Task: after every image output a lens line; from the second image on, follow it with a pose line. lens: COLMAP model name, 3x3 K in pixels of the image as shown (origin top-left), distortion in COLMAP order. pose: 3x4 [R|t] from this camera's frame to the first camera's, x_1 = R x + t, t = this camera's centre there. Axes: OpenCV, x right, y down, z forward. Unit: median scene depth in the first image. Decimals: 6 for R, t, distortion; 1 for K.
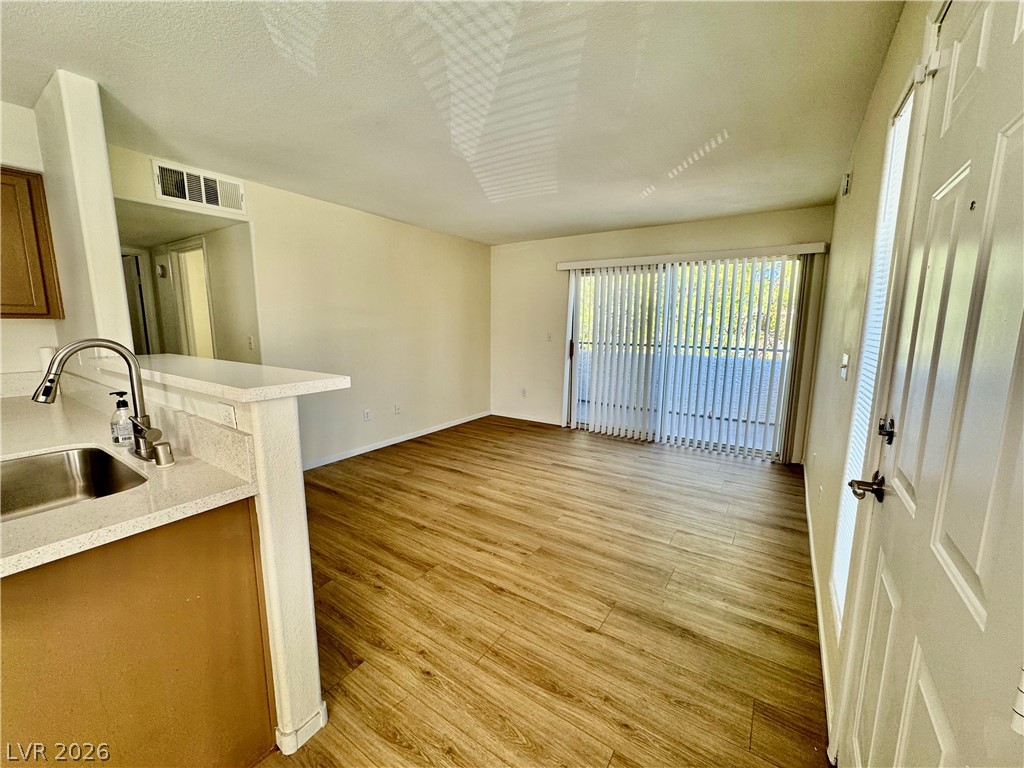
lens RADIAL K [[406.6, 0, 511.5], [0, 406.6, 384.5], [0, 0, 1]] dist [-0.000666, -0.000181]
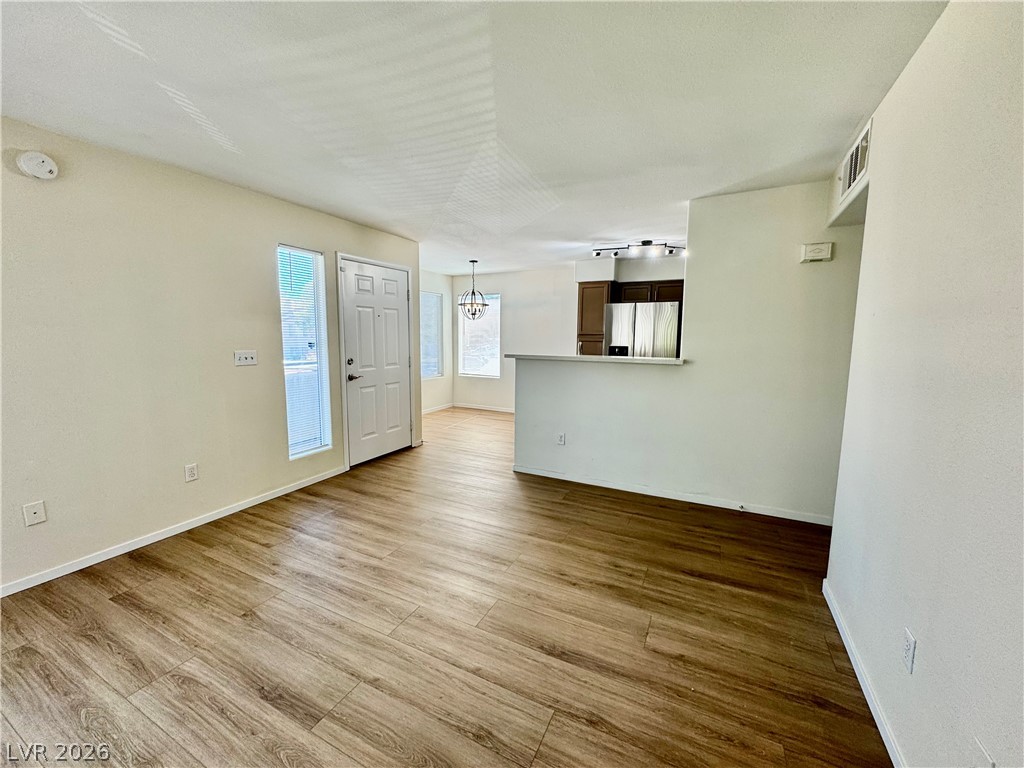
lens RADIAL K [[406.6, 0, 513.5], [0, 406.6, 385.3], [0, 0, 1]] dist [-0.000666, -0.000181]
pose [[-0.991590, -0.000053, -0.129420, -0.044374], [-0.035041, 0.962758, 0.268085, -0.336341], [0.124586, 0.270366, -0.954663, 2.192061]]
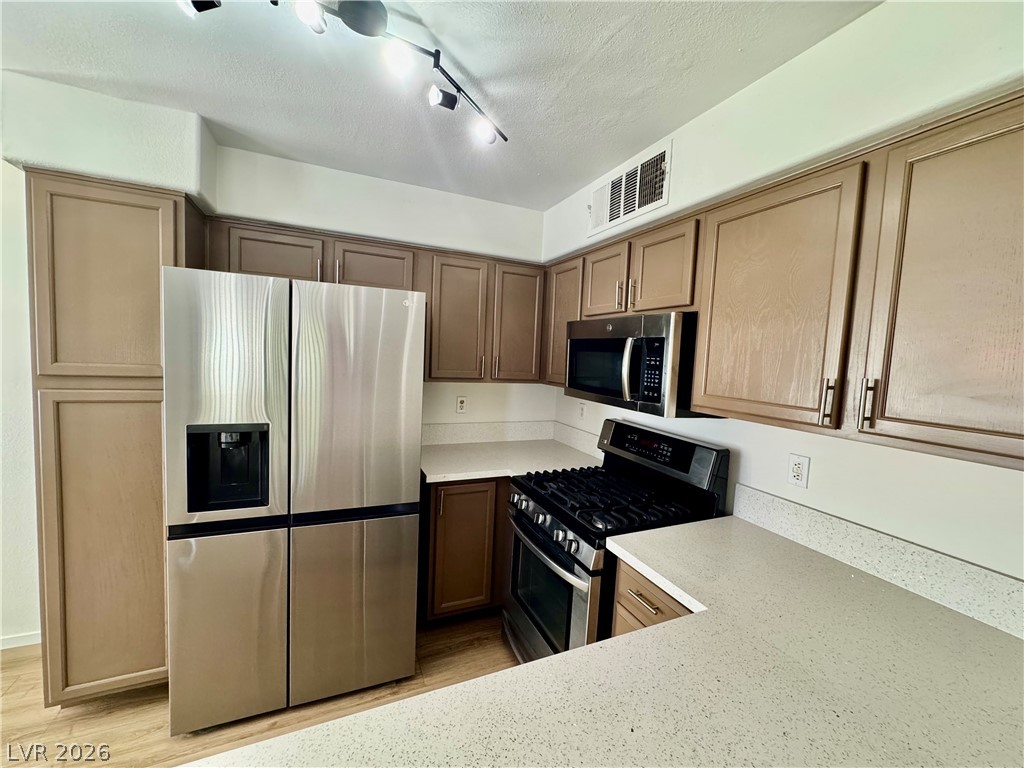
lens RADIAL K [[406.6, 0, 509.6], [0, 406.6, 385.1], [0, 0, 1]] dist [-0.000666, -0.000181]
pose [[-0.525921, 0.027456, -0.850090, -0.619206], [-0.177585, 0.973906, 0.141321, -0.182853], [0.831788, 0.225287, -0.507322, 0.685813]]
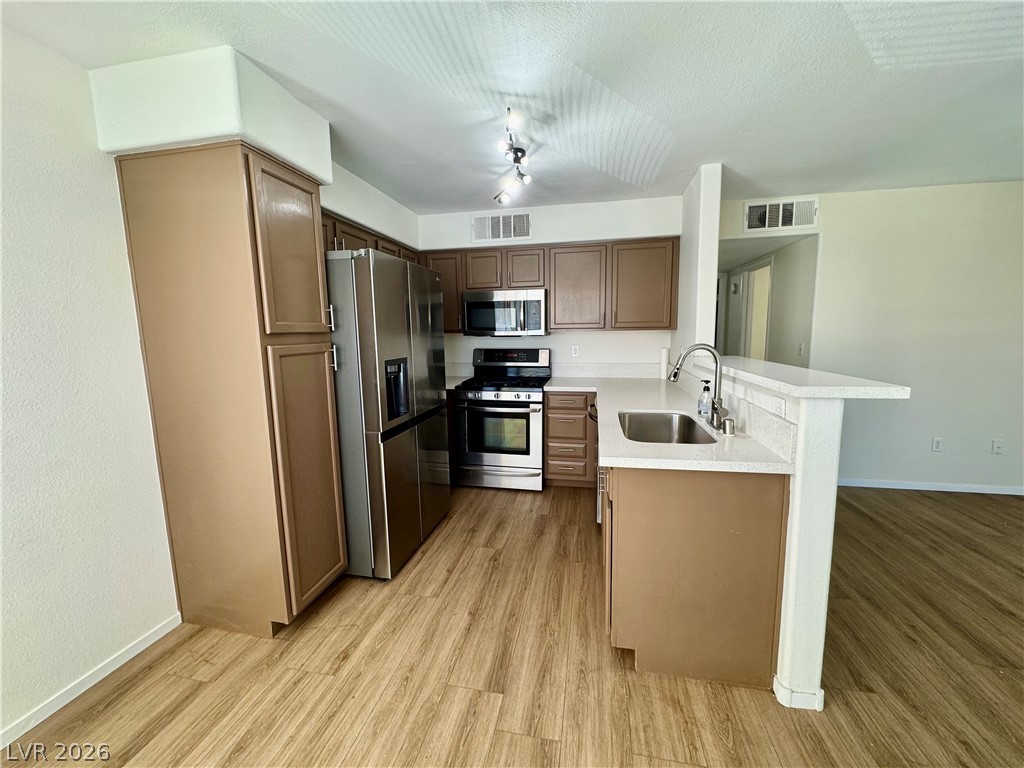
lens RADIAL K [[406.6, 0, 512.6], [0, 406.6, 384.6], [0, 0, 1]] dist [-0.000666, -0.000181]
pose [[0.385327, 0.107523, -0.916494, 0.066745], [-0.119477, 0.990641, 0.065990, 0.012813], [0.915013, 0.084073, 0.394567, -0.132840]]
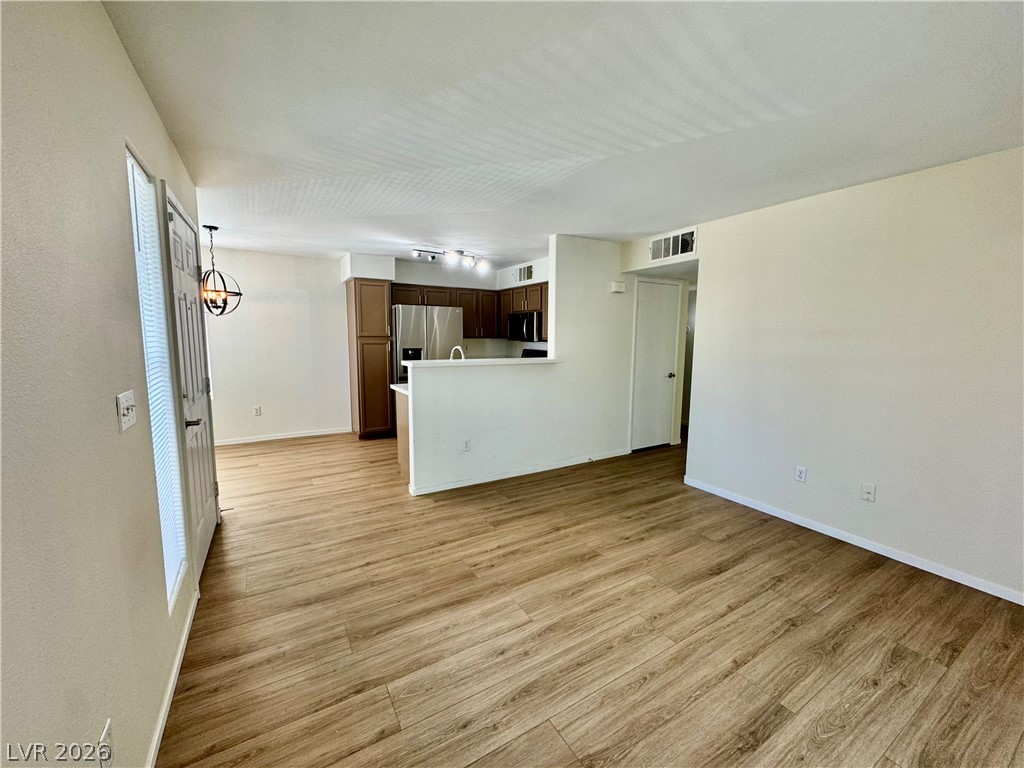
lens RADIAL K [[406.6, 0, 511.4], [0, 406.6, 385.3], [0, 0, 1]] dist [-0.000666, -0.000181]
pose [[-0.424403, 0.099265, -0.900016, 0.916330], [-0.148373, 0.972913, 0.177271, -0.238897], [0.893234, 0.208772, -0.398179, 1.455054]]
